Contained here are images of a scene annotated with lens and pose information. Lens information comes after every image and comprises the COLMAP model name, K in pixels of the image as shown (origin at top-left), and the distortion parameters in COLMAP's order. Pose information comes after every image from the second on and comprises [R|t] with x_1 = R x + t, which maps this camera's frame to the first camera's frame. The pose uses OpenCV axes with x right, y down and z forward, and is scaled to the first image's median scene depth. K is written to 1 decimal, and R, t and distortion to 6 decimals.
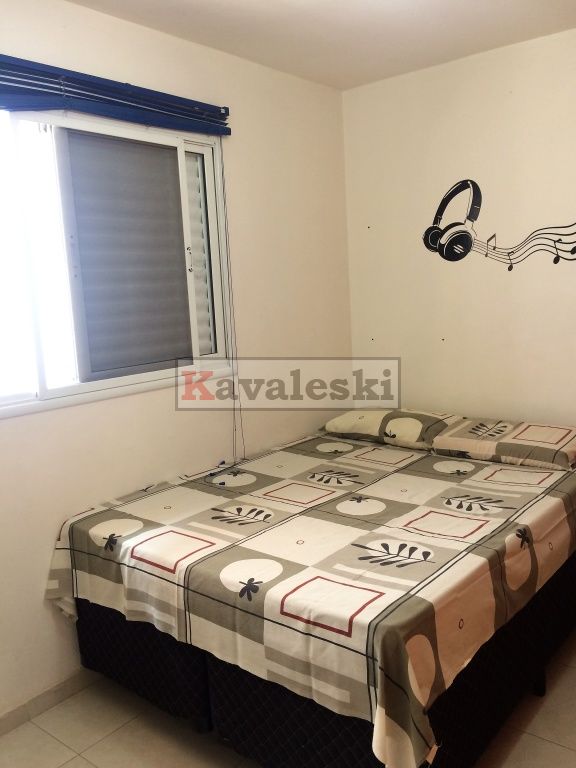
lens RADIAL K [[661.1, 0, 287.1], [0, 661.1, 385.6], [0, 0, 1]] dist [0.069595, -0.093166]
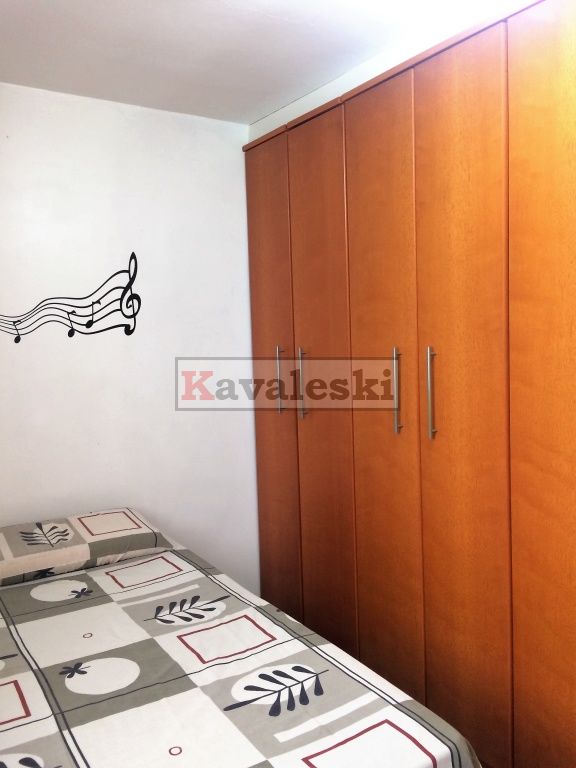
lens RADIAL K [[661.1, 0, 287.6], [0, 661.1, 380.5], [0, 0, 1]] dist [0.069595, -0.093166]
pose [[0.312153, -0.022582, 0.949763, -0.446606], [0.147216, 0.988792, -0.024874, -0.067553], [-0.938556, 0.147585, 0.311979, 0.528523]]
